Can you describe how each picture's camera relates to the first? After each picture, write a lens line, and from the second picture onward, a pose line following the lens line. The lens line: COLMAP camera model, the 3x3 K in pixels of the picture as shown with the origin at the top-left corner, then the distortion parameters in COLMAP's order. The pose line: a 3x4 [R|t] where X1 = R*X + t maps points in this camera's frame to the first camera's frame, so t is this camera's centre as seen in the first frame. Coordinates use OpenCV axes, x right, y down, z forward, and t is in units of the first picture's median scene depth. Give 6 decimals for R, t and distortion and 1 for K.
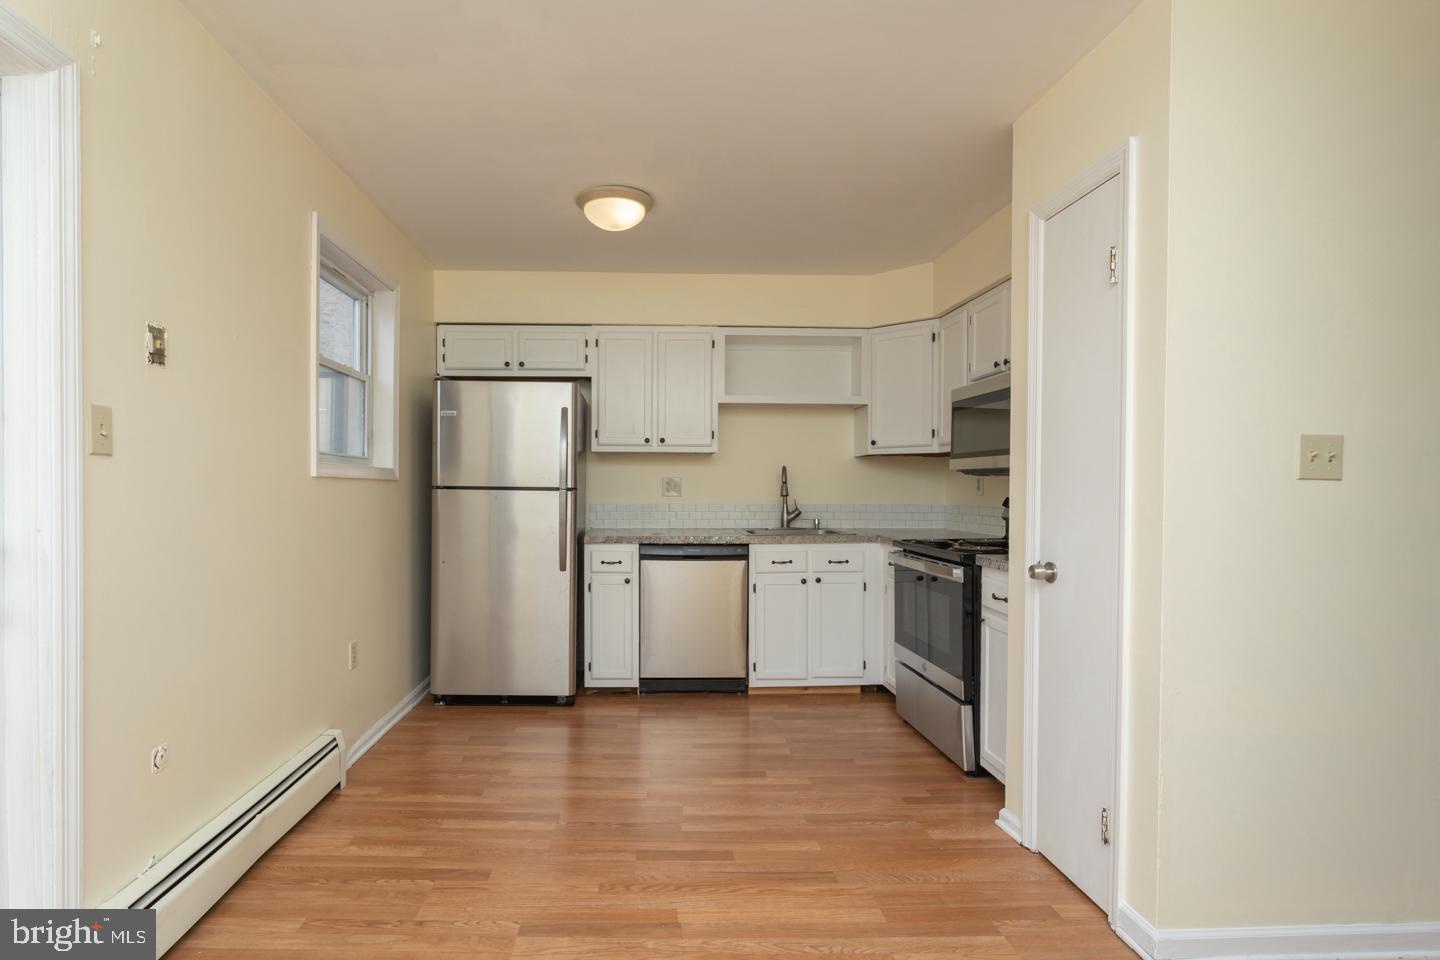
lens RADIAL K [[709.8, 0, 652.7], [0, 709.8, 493.5], [0, 0, 1]] dist [-0.002808, 0.000371]
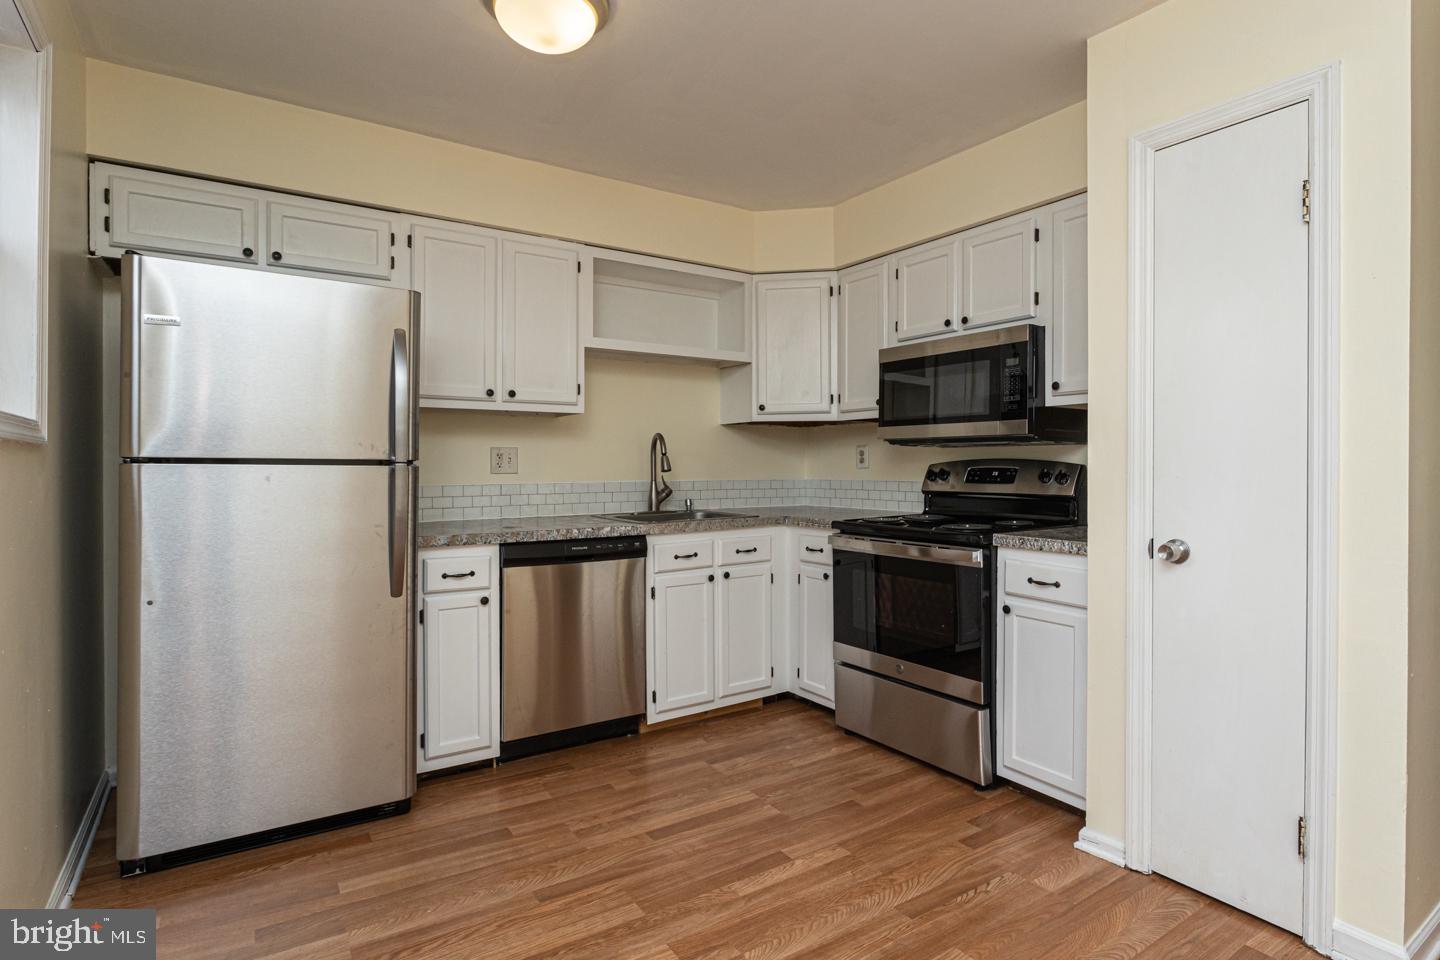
lens RADIAL K [[734.0, 0, 724.2], [0, 734.0, 464.3], [0, 0, 1]] dist [-0.016119, 0.008229]
pose [[0.840838, -0.004770, 0.541266, -0.217304], [0.010858, 0.999909, -0.008054, 0.003095], [-0.541178, 0.012649, 0.840813, 0.300109]]
